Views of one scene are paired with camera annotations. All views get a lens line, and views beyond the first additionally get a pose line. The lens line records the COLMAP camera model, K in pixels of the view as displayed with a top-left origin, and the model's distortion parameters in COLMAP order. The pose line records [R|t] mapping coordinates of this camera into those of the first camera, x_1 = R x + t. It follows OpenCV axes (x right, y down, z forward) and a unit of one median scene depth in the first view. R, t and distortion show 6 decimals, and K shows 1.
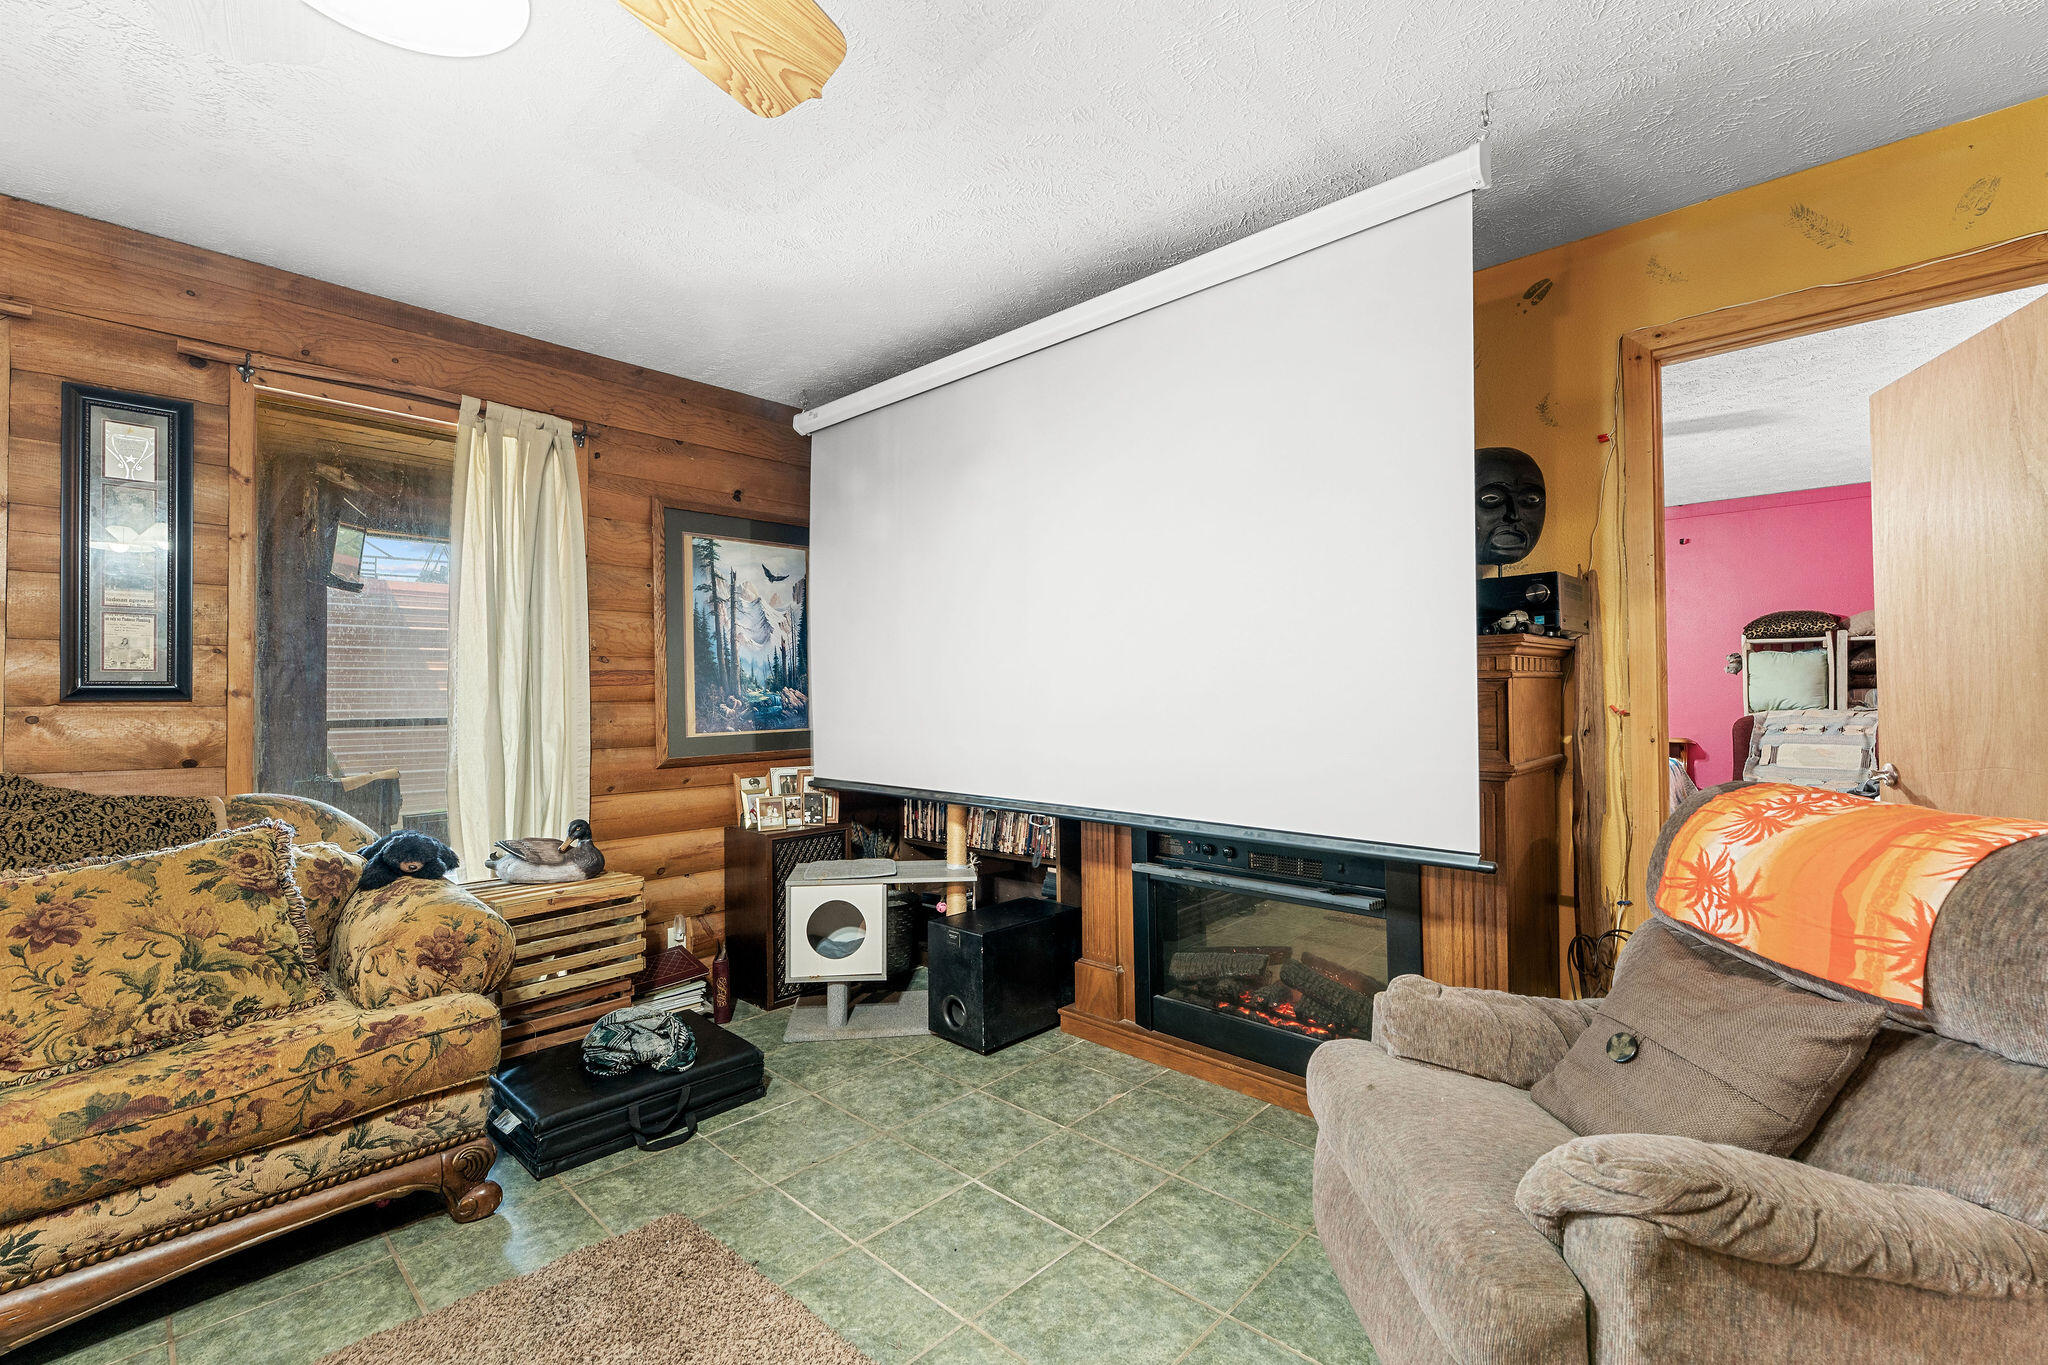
lens RADIAL K [[871.9, 0, 1027.6], [0, 871.9, 686.1], [0, 0, 1]] dist [-0.005209, 0.000000]
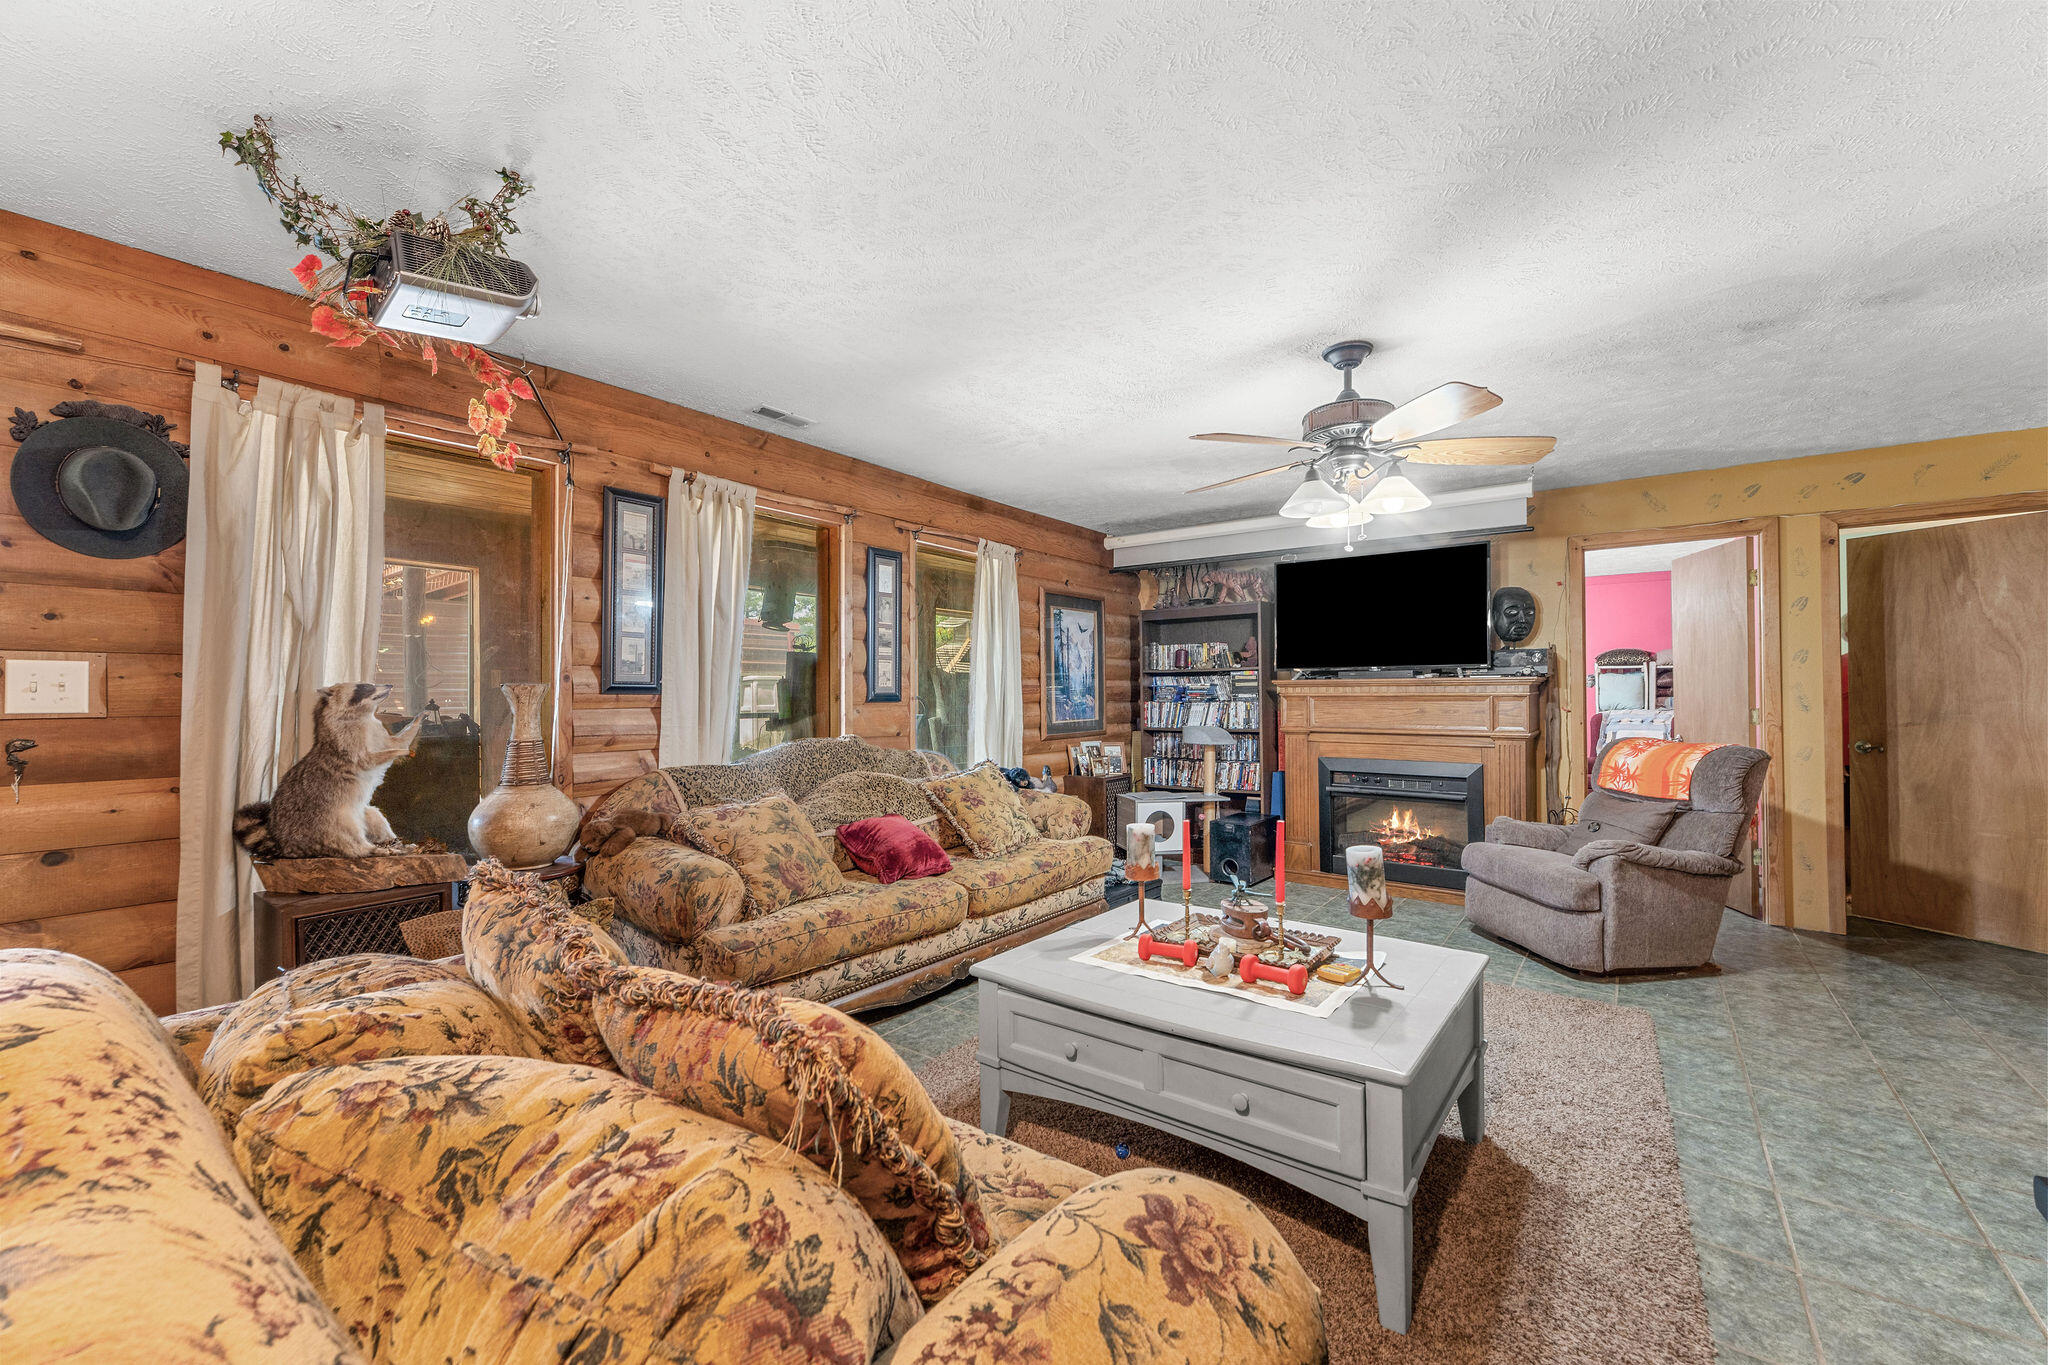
lens RADIAL K [[805.2, 0, 1027.5], [0, 805.2, 685.0], [0, 0, 1]] dist [-0.001836, -0.000560]
pose [[0.994807, 0.007197, 0.101526, -0.734608], [-0.007206, 0.999974, -0.000275, -0.020127], [-0.101525, -0.000458, 0.994833, -0.736430]]
